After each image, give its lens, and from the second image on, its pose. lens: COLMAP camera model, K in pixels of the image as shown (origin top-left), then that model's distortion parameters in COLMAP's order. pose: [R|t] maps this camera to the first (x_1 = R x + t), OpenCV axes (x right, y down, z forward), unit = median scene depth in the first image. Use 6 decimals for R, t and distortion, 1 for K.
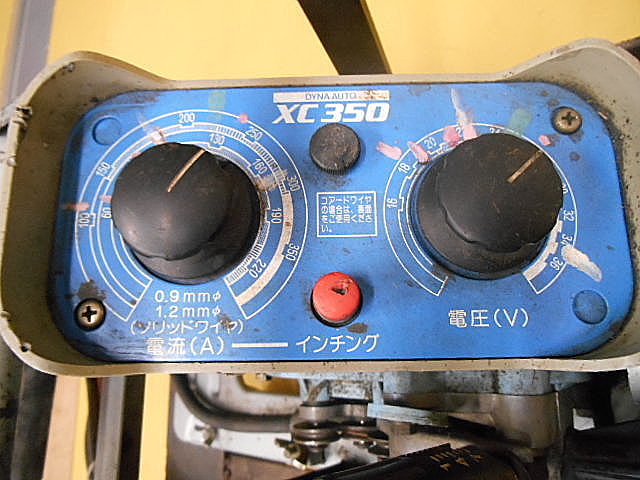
lens RADIAL K [[475.1, 0, 320.0], [0, 475.1, 240.0], [0, 0, 1]] dist [-0.010907, -0.001260]
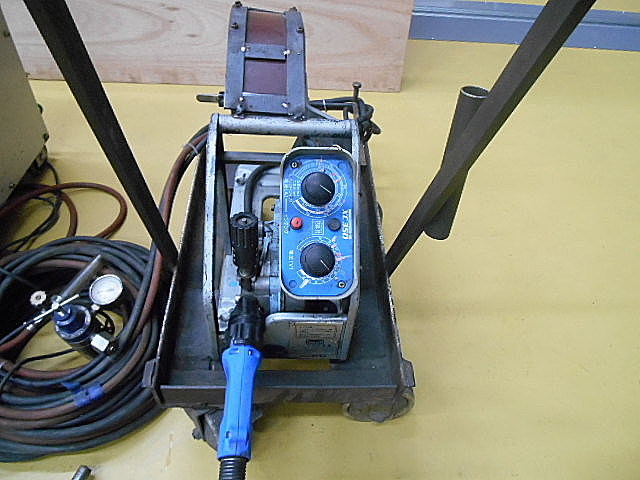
lens RADIAL K [[475.1, 0, 320.0], [0, 475.1, 240.0], [0, 0, 1]] dist [-0.010907, -0.001260]
pose [[-0.014995, 0.998324, -0.055901, 0.375051], [-0.990480, -0.007180, 0.137466, -0.604278], [0.136834, 0.057430, 0.988928, -2.848921]]
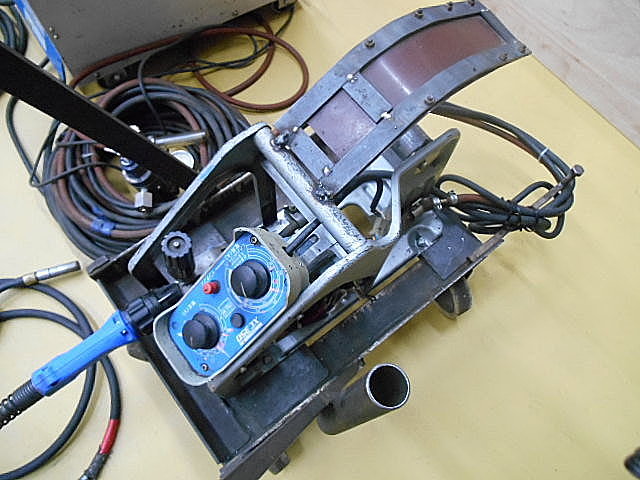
lens RADIAL K [[475.1, 0, 320.0], [0, 475.1, 240.0], [0, 0, 1]] dist [-0.010907, -0.001260]
pose [[-0.652171, 0.661433, 0.370376, -1.963846], [-0.506314, -0.743681, 0.436561, -1.519889], [0.564198, 0.097186, 0.819900, -1.493831]]
